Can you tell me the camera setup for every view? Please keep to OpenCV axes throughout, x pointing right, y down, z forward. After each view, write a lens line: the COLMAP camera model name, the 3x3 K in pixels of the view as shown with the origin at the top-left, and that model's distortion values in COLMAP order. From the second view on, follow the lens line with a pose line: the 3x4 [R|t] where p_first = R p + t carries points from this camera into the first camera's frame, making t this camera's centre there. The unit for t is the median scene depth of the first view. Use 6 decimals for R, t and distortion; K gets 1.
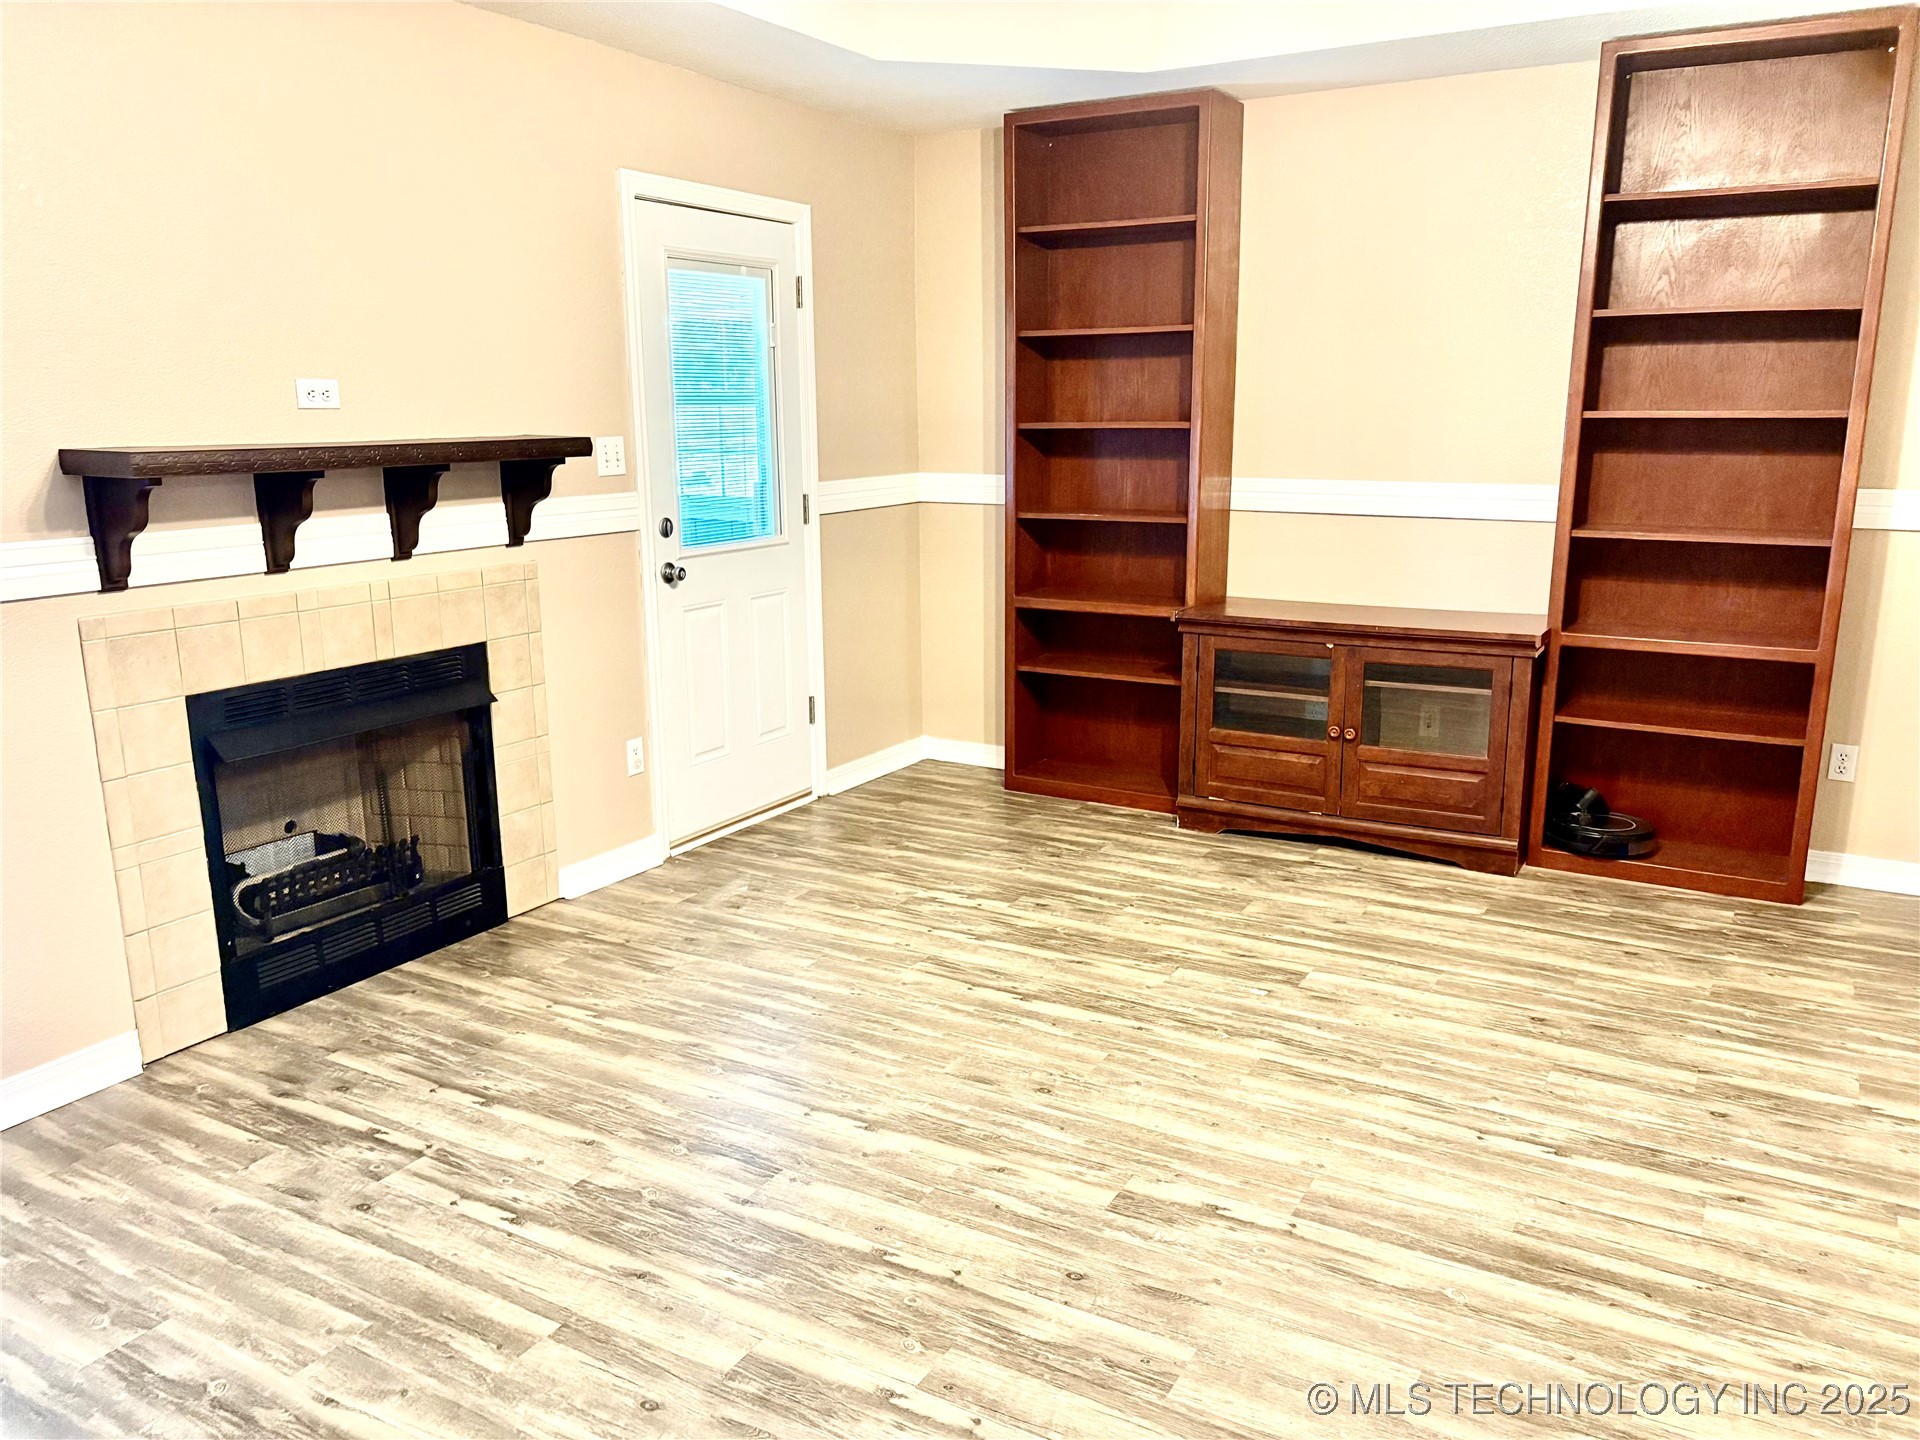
lens RADIAL K [[1455.5, 0, 960.0], [0, 1455.5, 720.0], [0, 0, 1]] dist [0.065906, -0.071978]
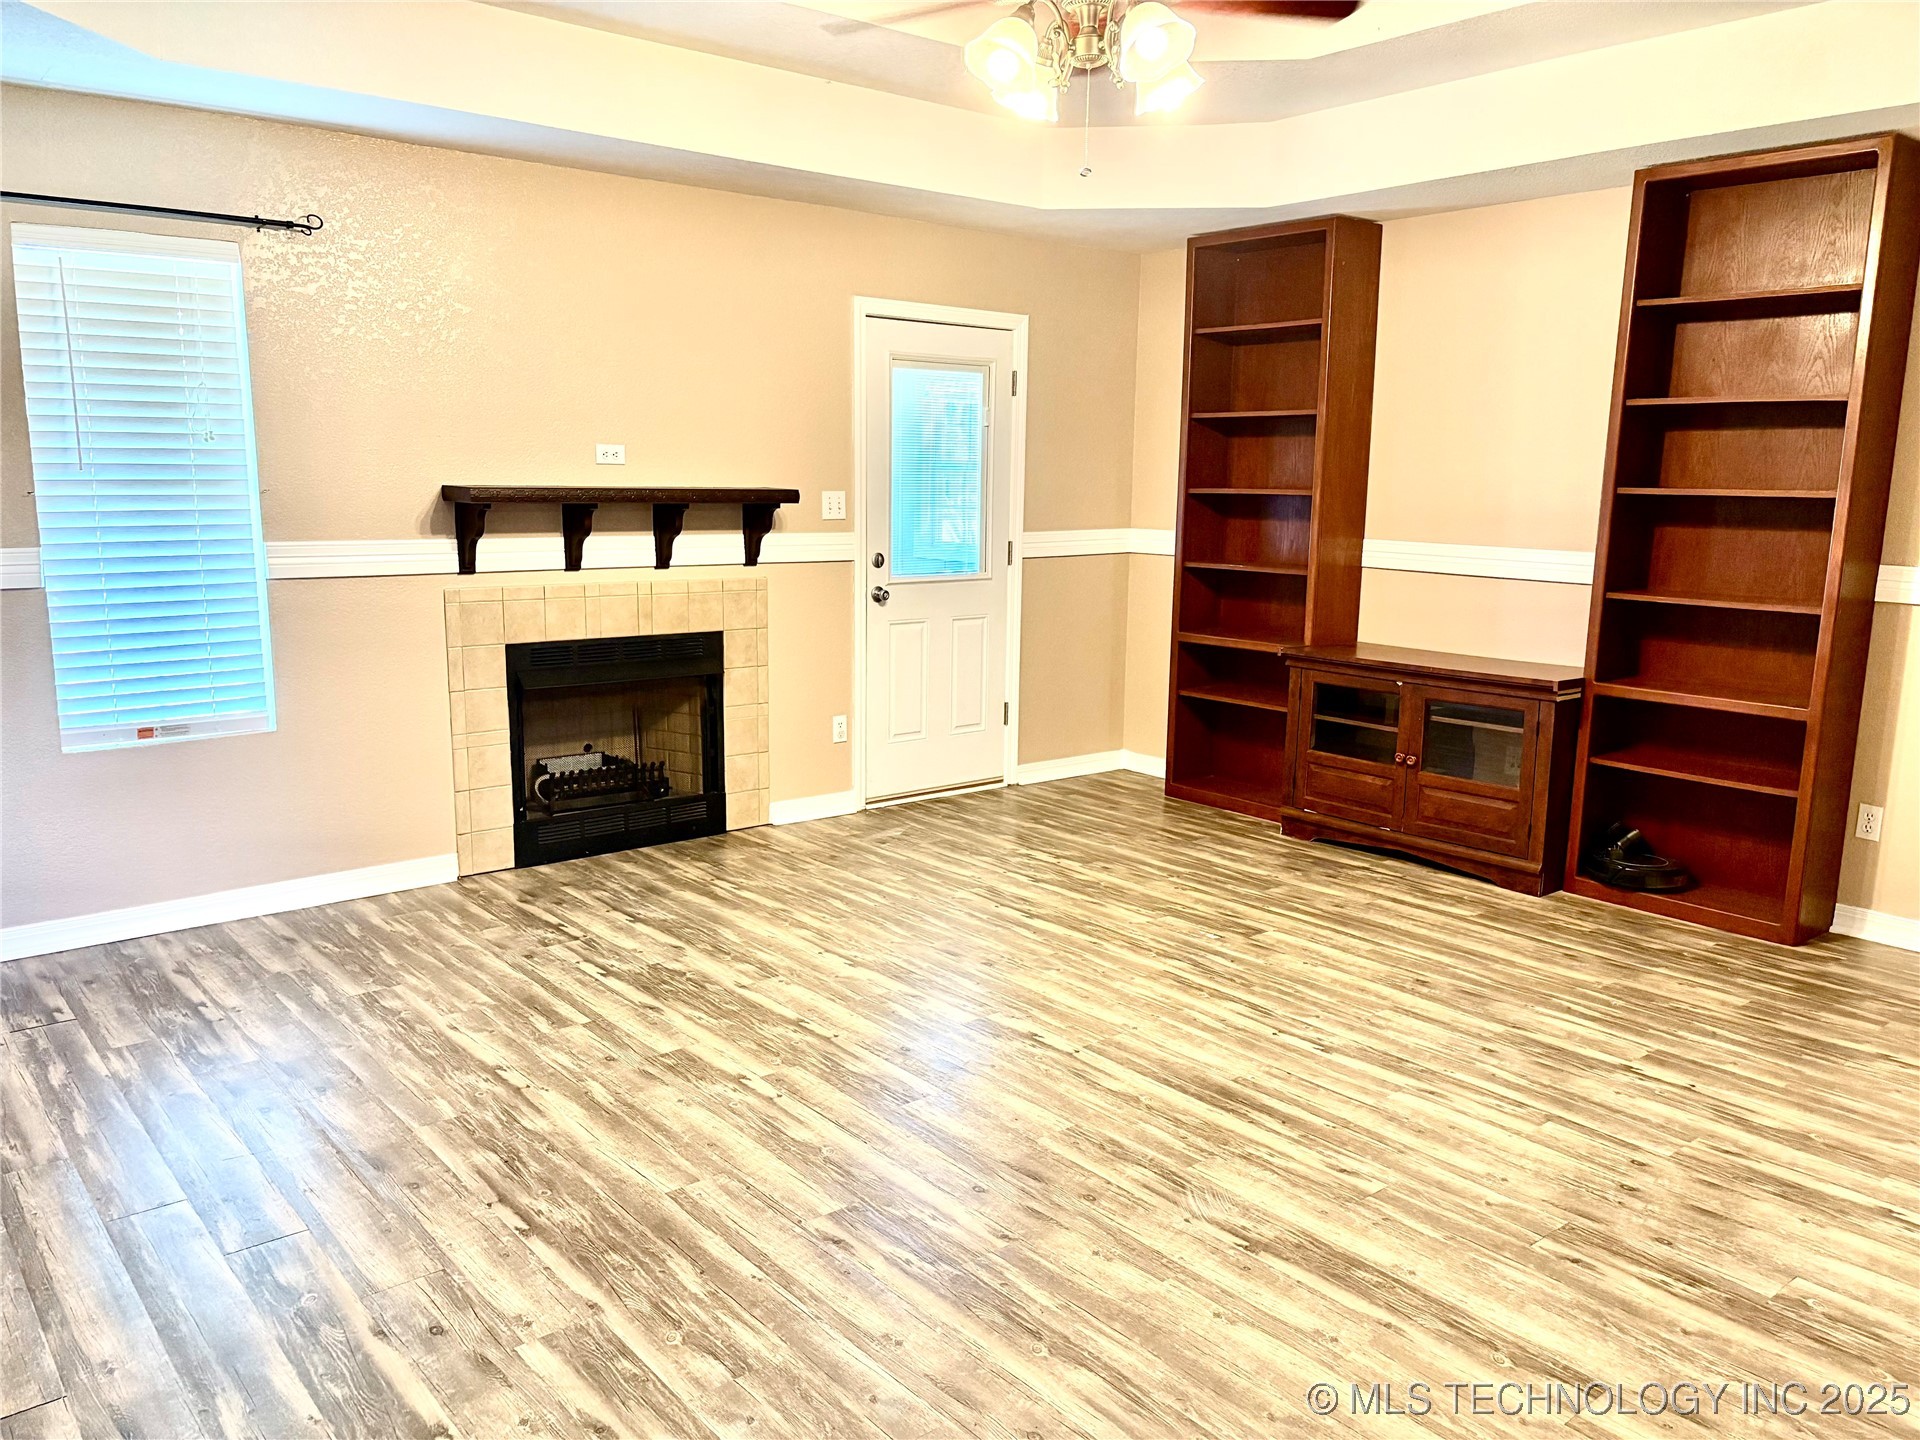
lens RADIAL K [[1455.5, 0, 960.0], [0, 1455.5, 720.0], [0, 0, 1]] dist [0.065906, -0.071978]
pose [[0.937780, 0.077462, -0.338480, 0.360156], [-0.093484, 0.995130, -0.031268, 0.052828], [0.334409, 0.060965, 0.940454, -0.231966]]
